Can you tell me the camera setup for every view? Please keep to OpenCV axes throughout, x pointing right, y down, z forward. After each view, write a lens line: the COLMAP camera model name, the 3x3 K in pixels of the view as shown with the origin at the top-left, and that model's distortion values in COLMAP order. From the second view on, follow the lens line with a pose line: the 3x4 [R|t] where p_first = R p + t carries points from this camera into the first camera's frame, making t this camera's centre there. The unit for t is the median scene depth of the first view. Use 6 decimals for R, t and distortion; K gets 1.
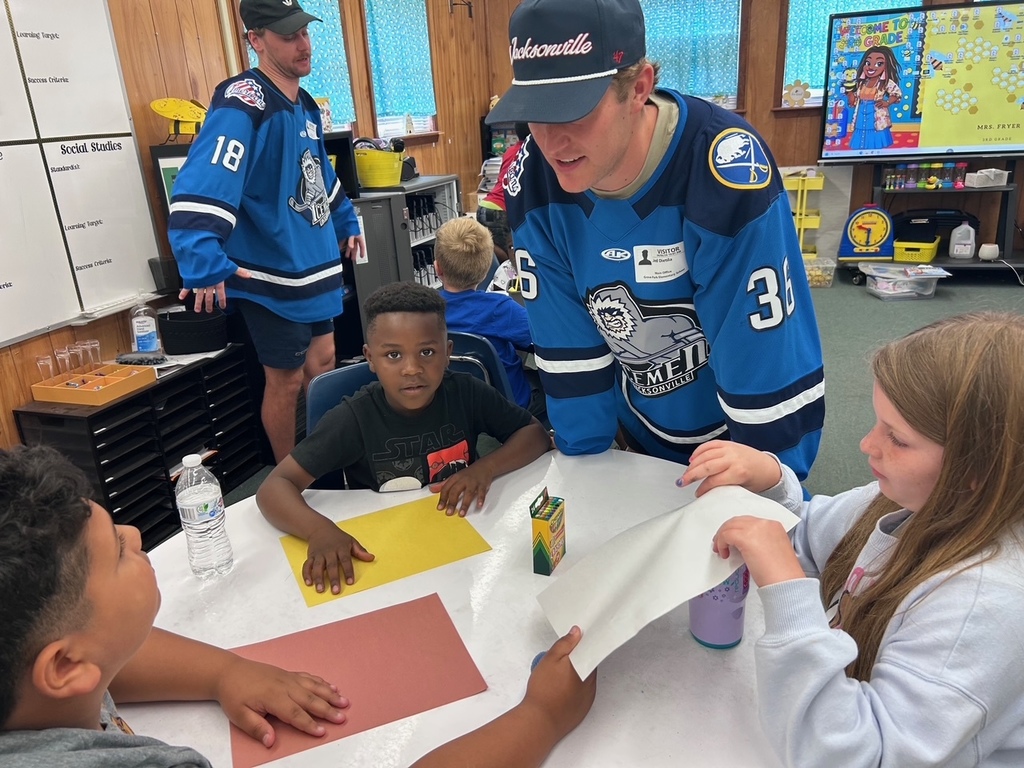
lens RADIAL K [[781.4, 0, 512.0], [0, 781.4, 384.0], [0, 0, 1]] dist [-0.001648, -0.039589]
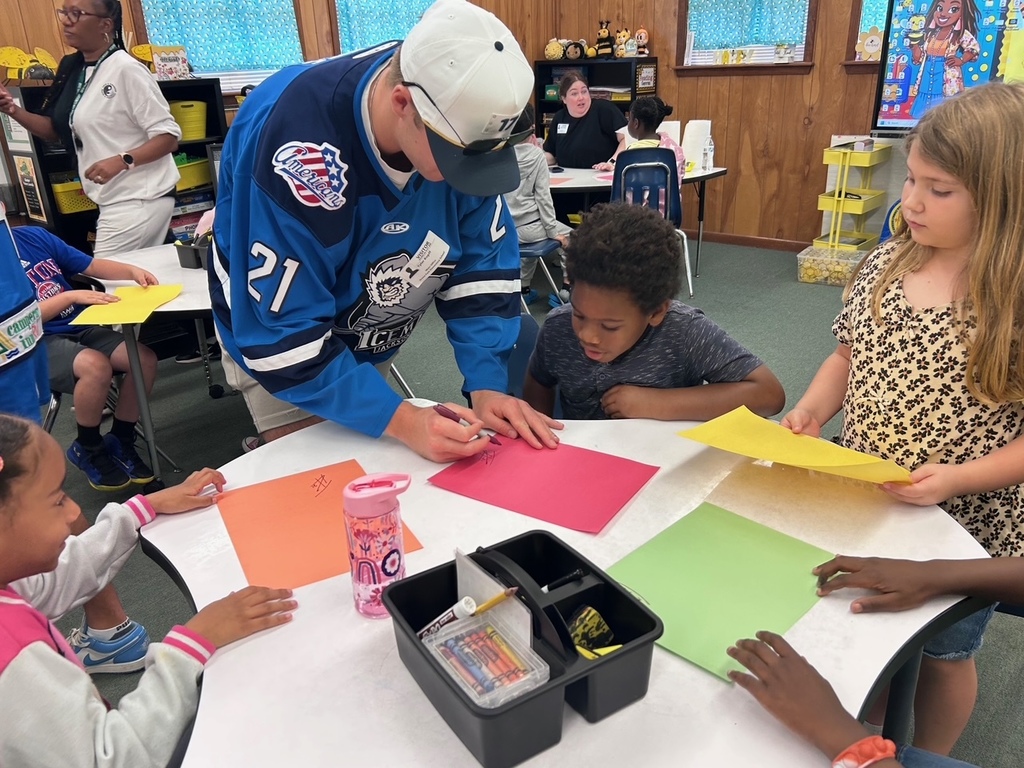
lens RADIAL K [[781.4, 0, 512.0], [0, 781.4, 384.0], [0, 0, 1]] dist [-0.001648, -0.039589]
pose [[0.931551, 0.162225, -0.325415, 0.365898], [-0.137438, 0.985657, 0.097931, -0.056600], [0.336635, -0.046503, 0.940486, 0.106009]]
